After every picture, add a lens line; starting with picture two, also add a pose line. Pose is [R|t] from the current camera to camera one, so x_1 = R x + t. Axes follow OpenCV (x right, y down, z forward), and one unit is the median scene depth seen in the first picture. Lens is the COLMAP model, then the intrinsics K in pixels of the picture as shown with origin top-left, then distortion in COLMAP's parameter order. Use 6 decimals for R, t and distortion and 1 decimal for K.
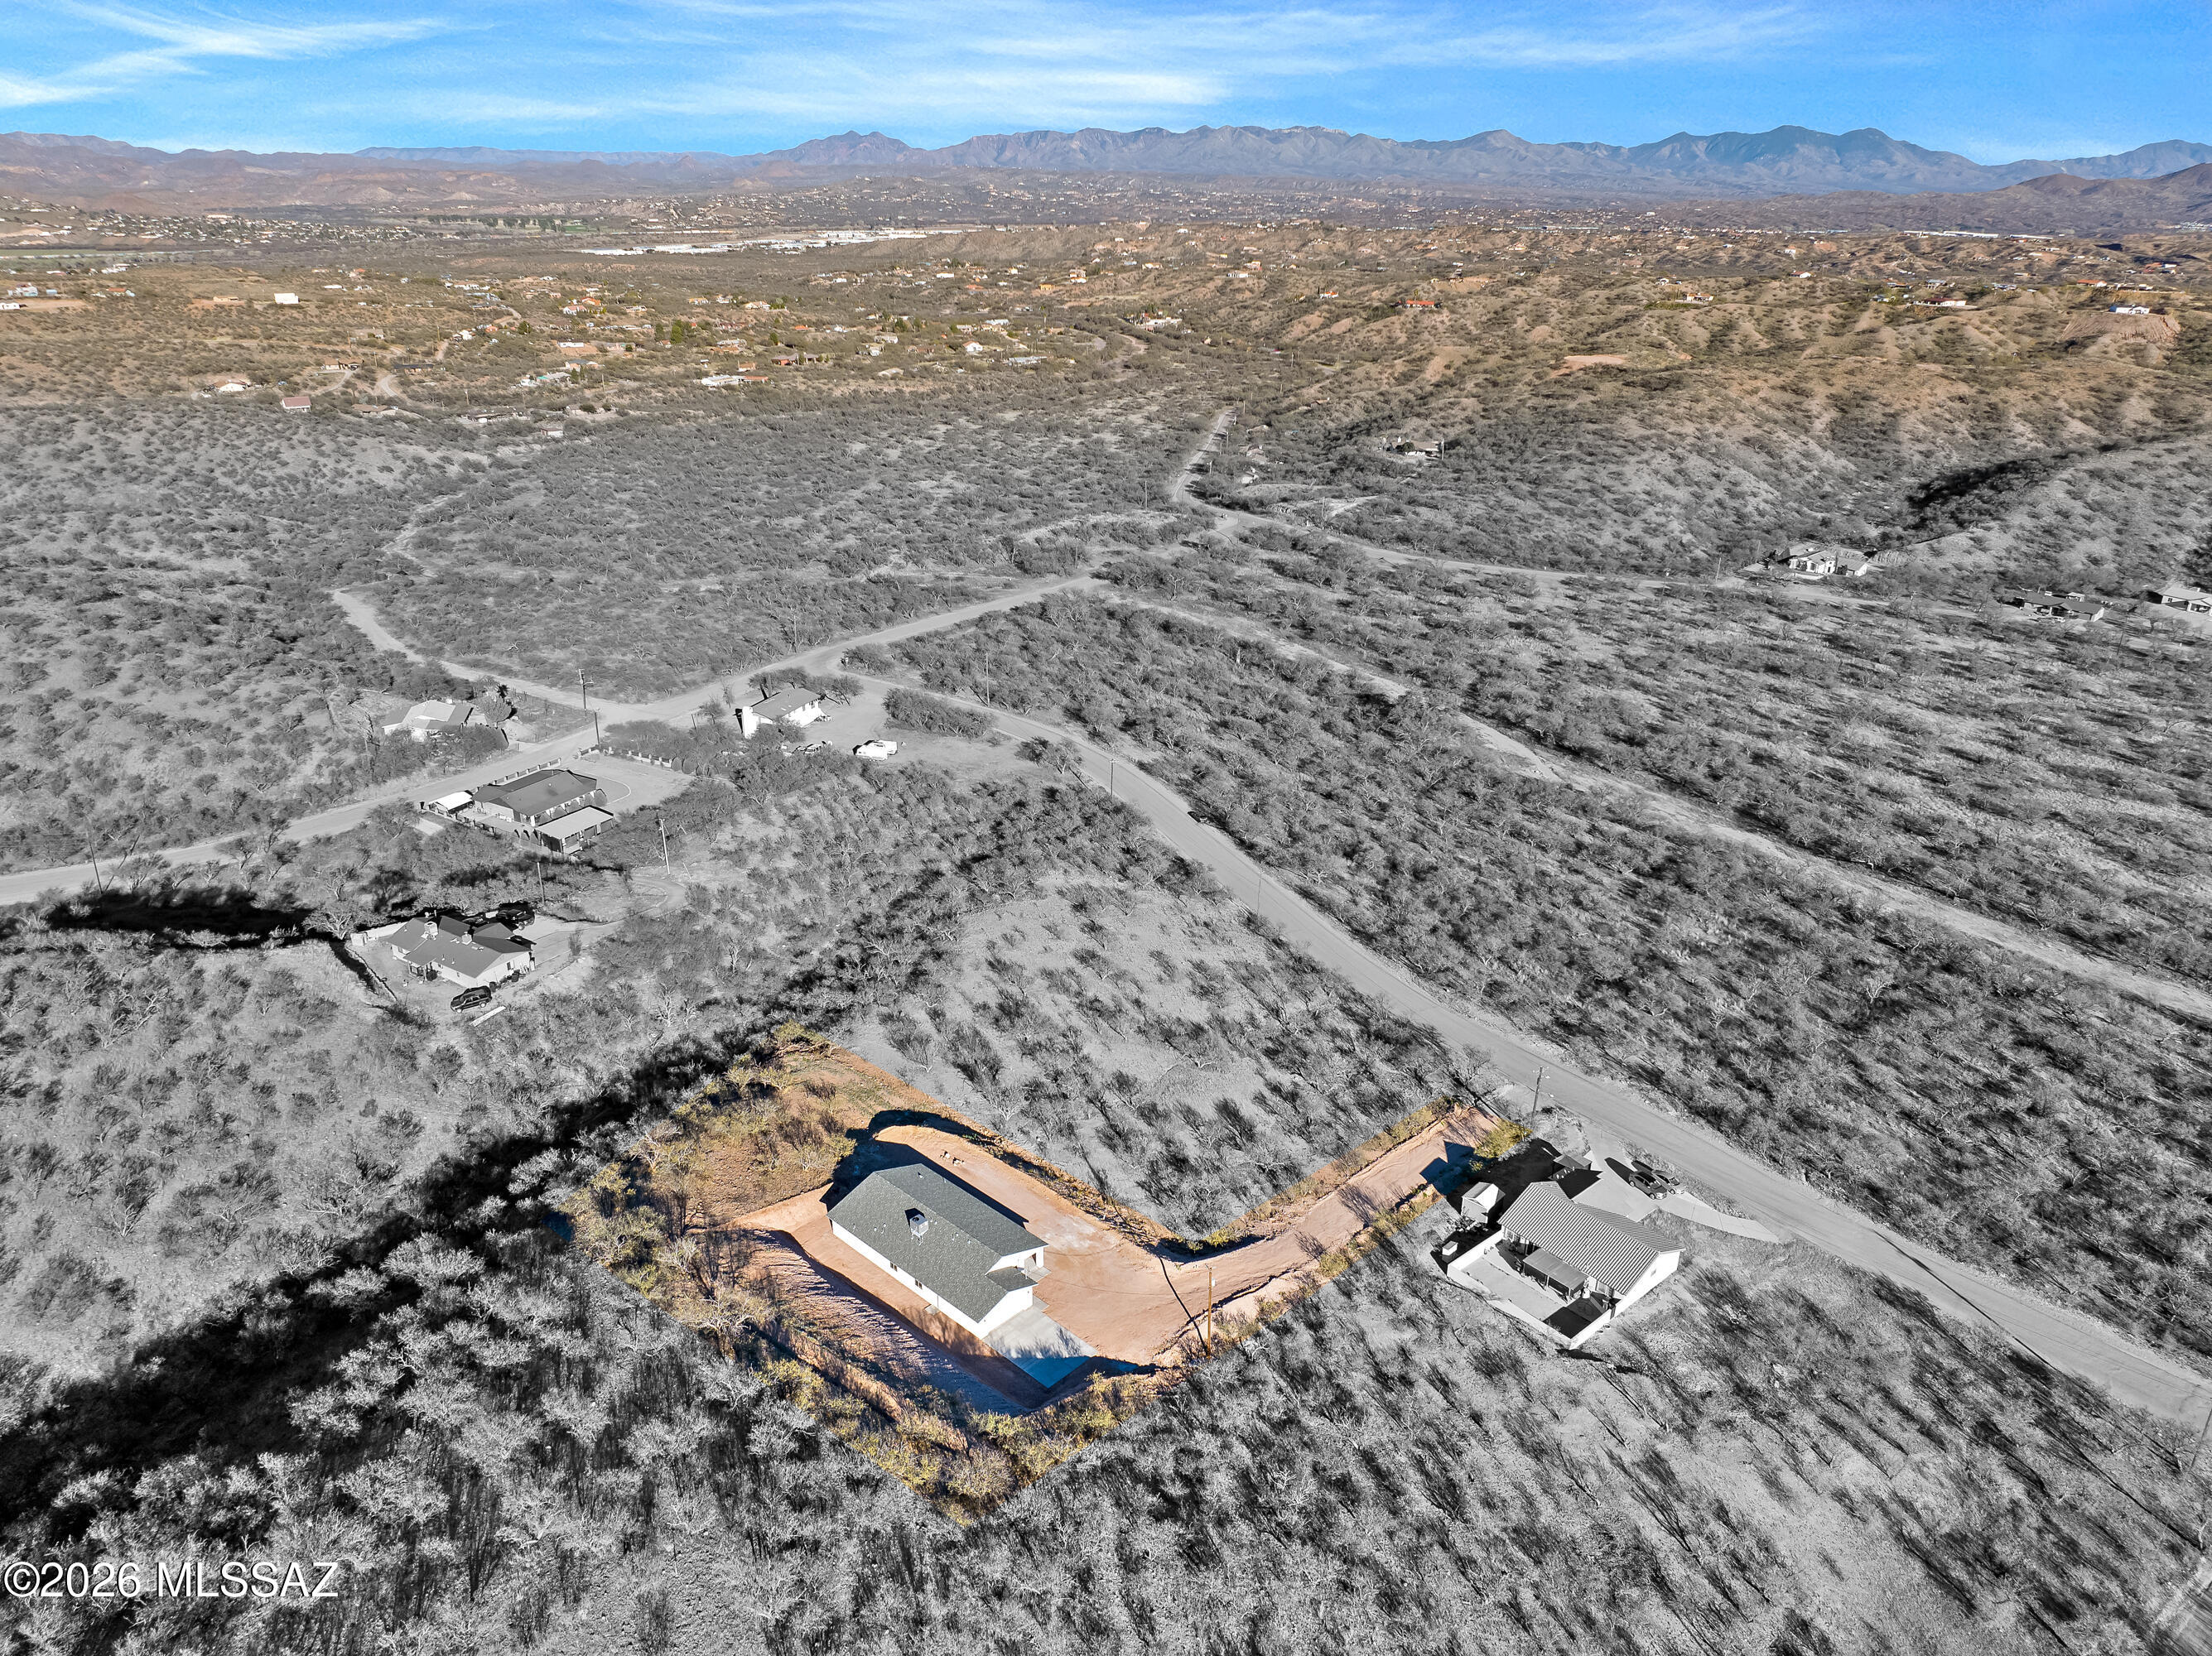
lens RADIAL K [[1527.2, 0, 1110.3], [0, 1527.2, 859.6], [0, 0, 1]] dist [-0.034715, 0.016300]
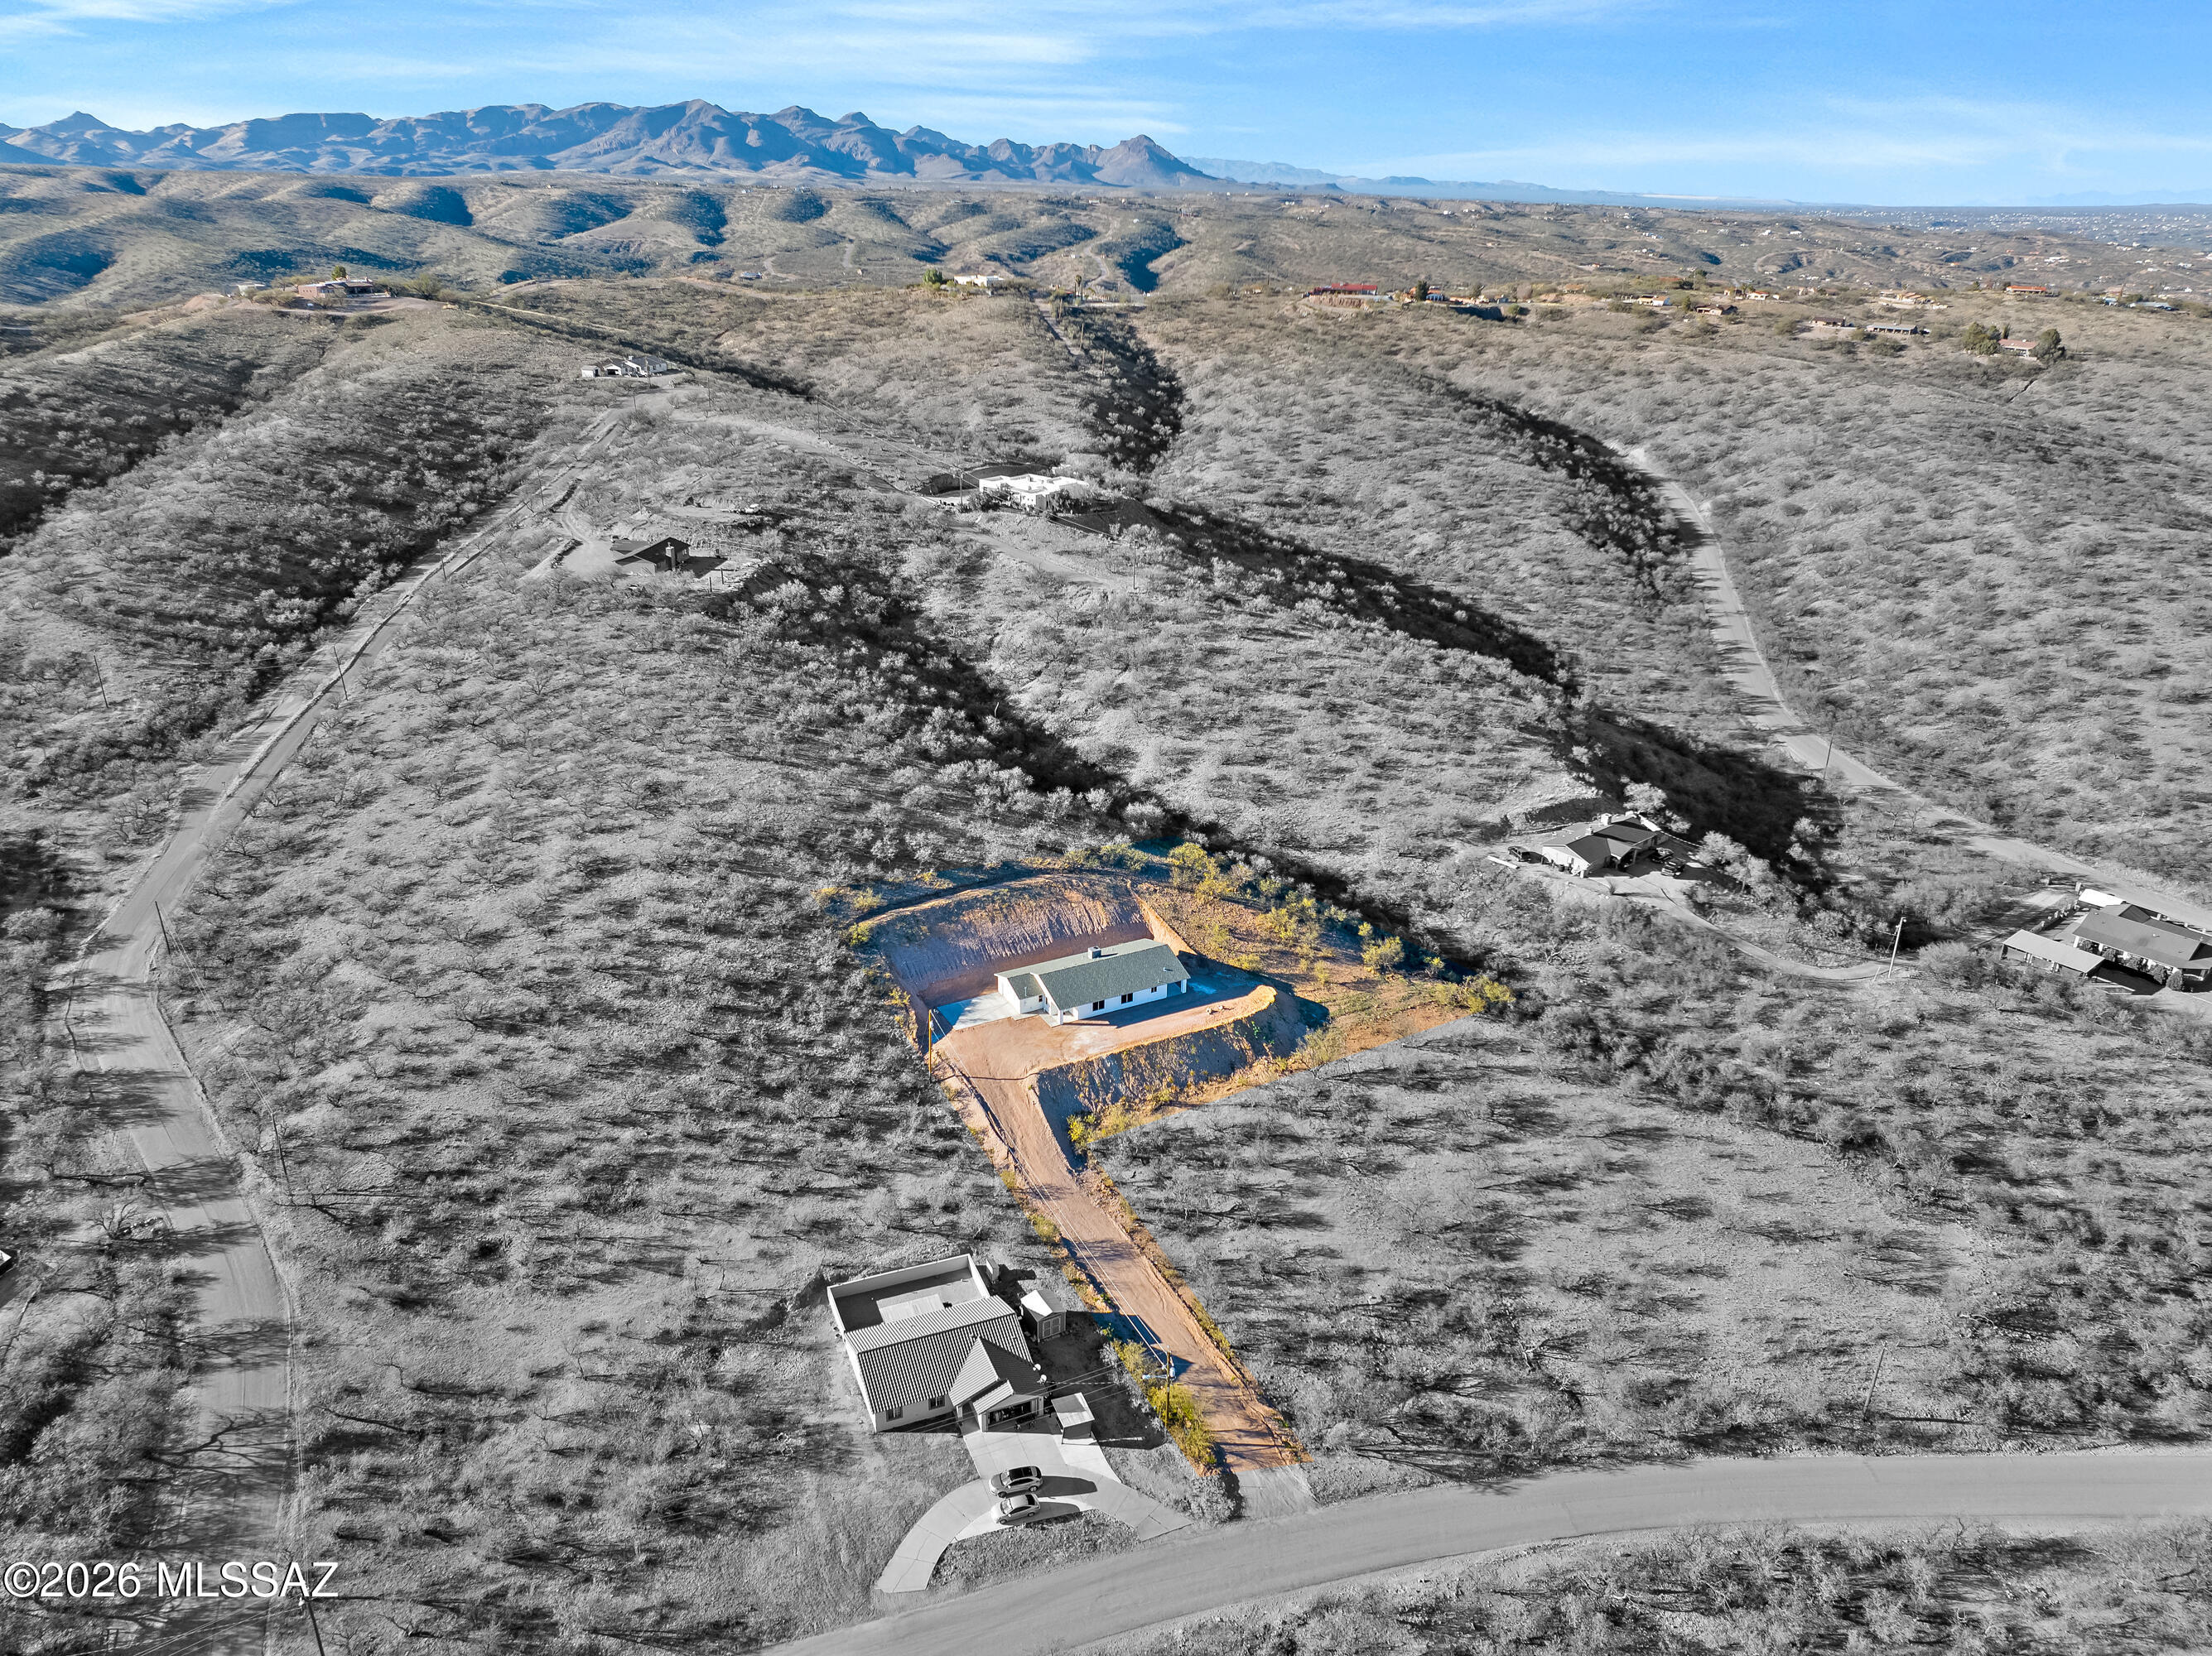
lens RADIAL K [[1534.3, 0, 1106.0], [0, 1534.3, 828.0], [0, 0, 1]] dist [-0.031574, 0.002950]
pose [[-0.322005, 0.357802, -0.876522, 0.843767], [-0.403779, 0.785505, 0.468983, -0.405700], [0.856315, 0.504936, -0.108464, 0.893762]]
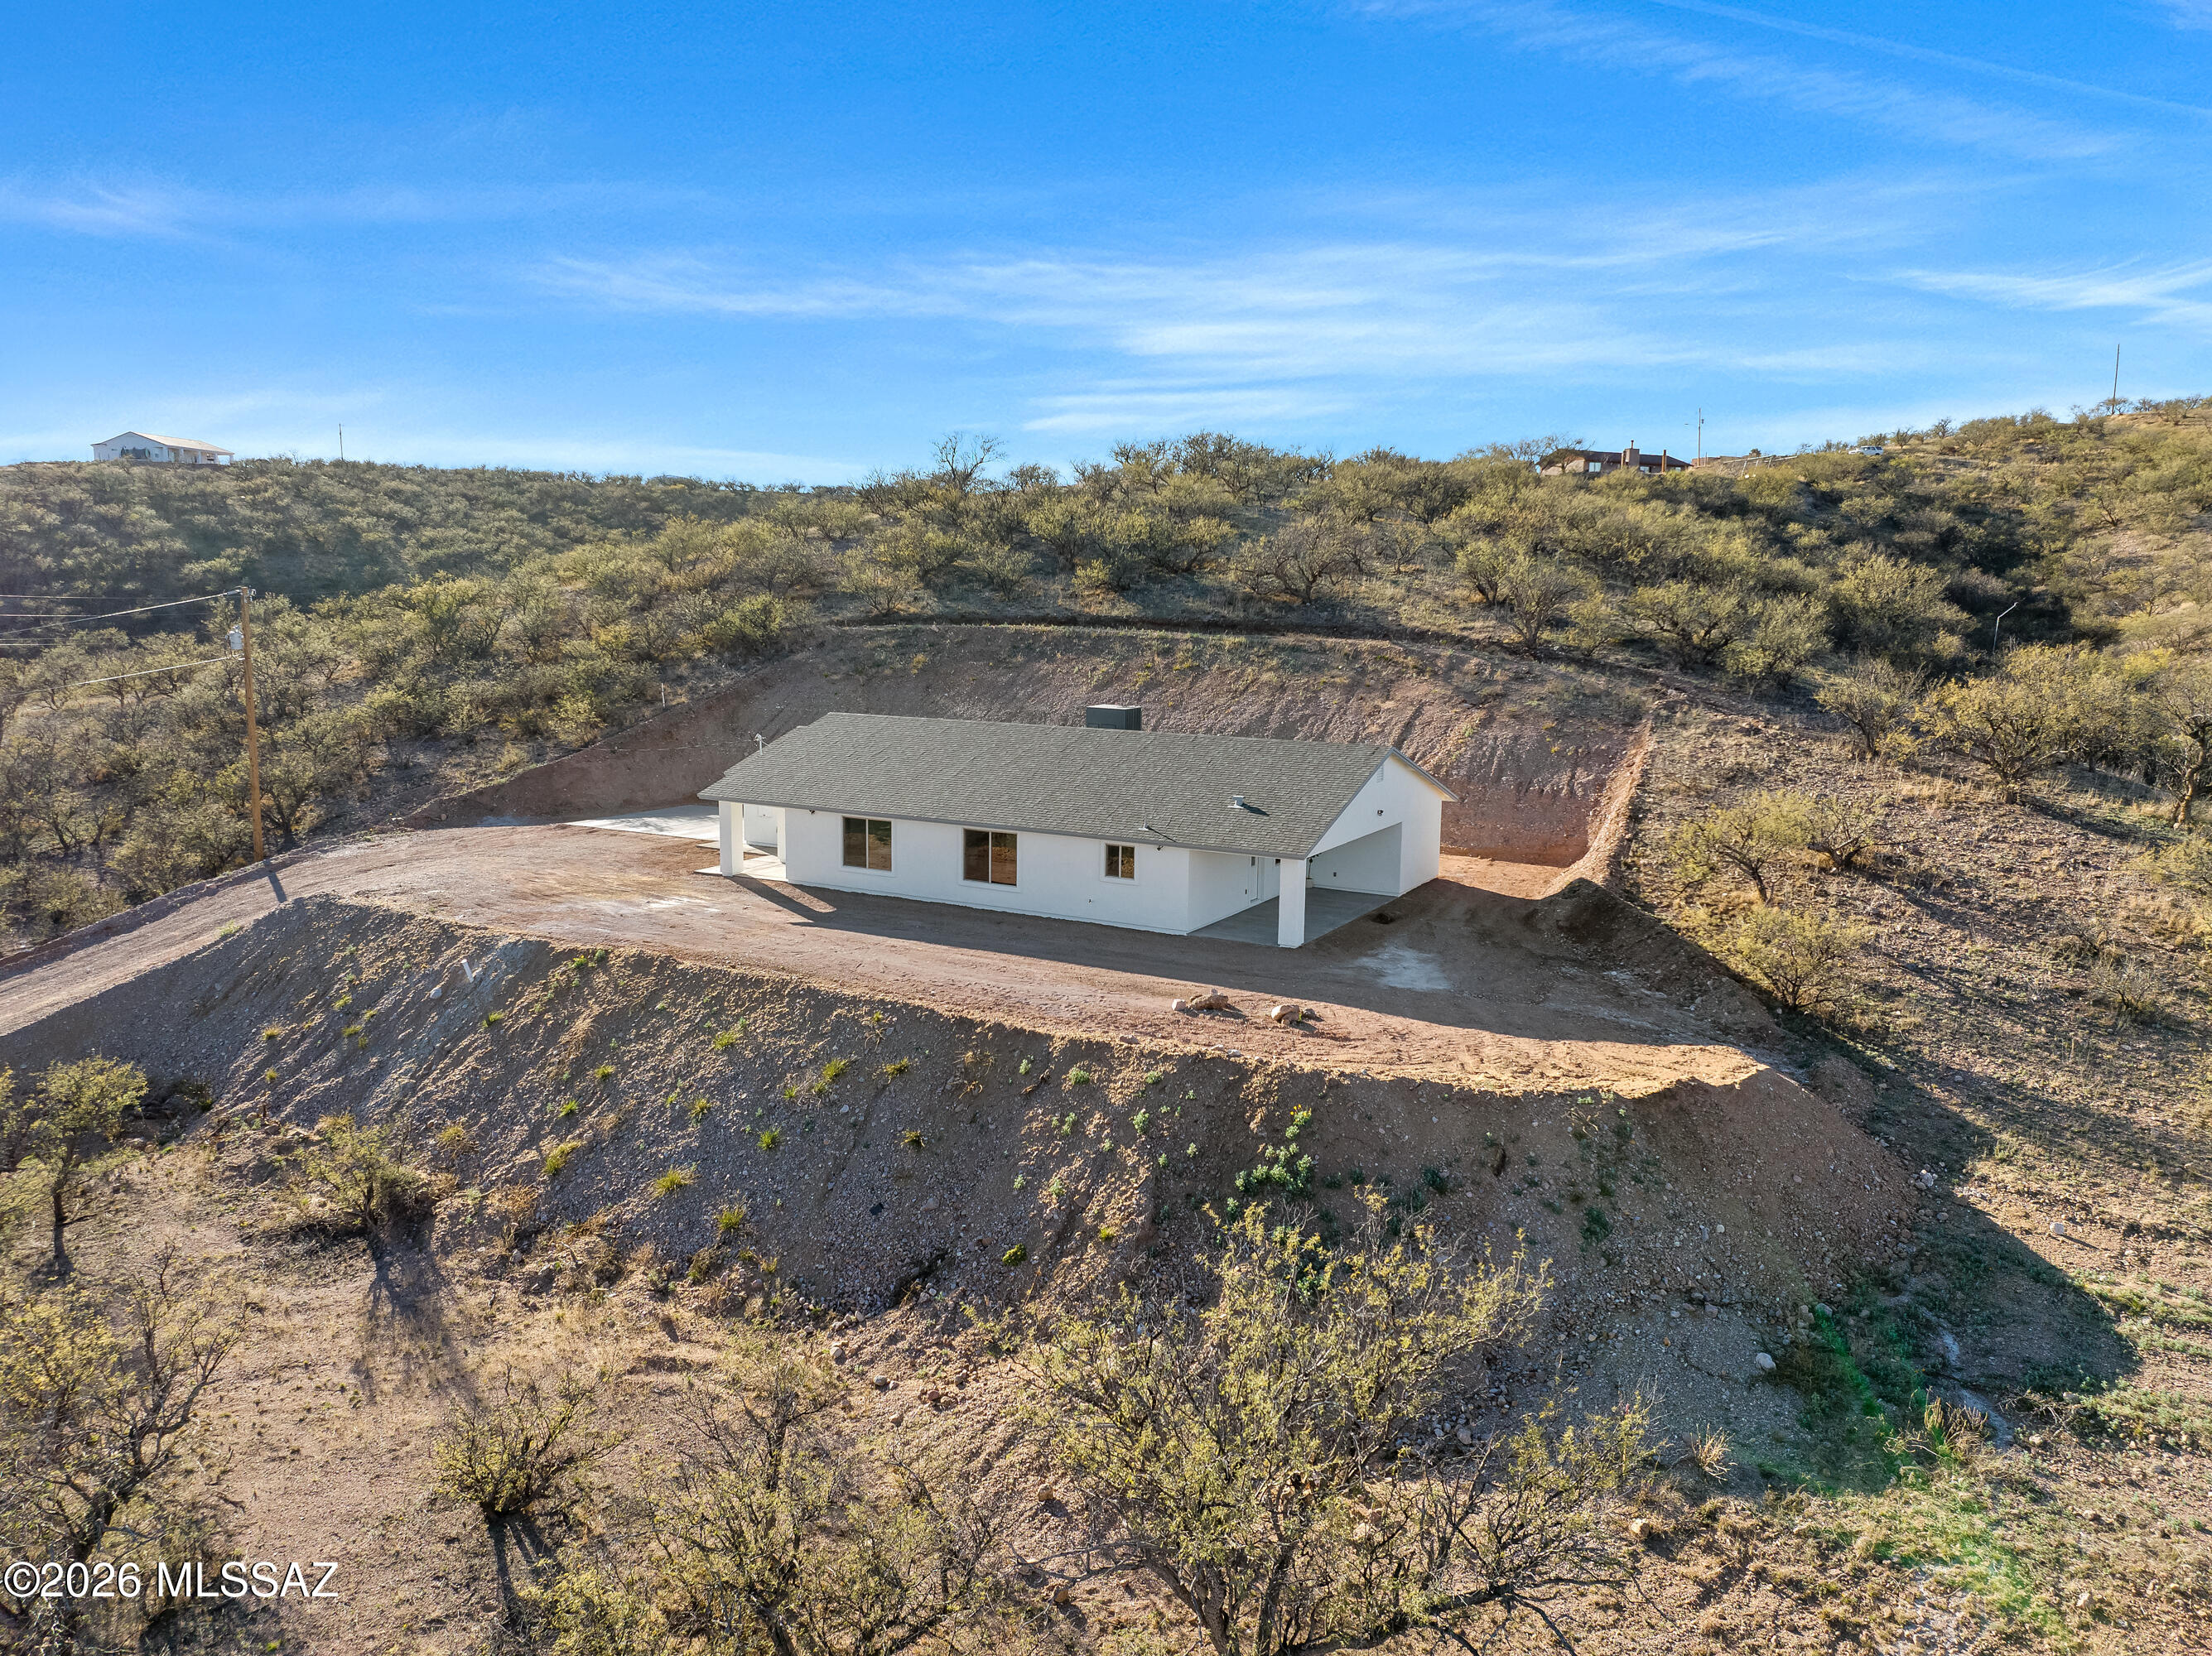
lens RADIAL K [[1548.9, 0, 1106.0], [0, 1548.9, 828.0], [0, 0, 1]] dist [-0.042221, 0.003321]
pose [[-0.969313, 0.014146, -0.245424, -0.035513], [-0.121753, 0.839674, 0.529267, 0.068610], [0.213563, 0.542906, -0.812184, 1.036677]]
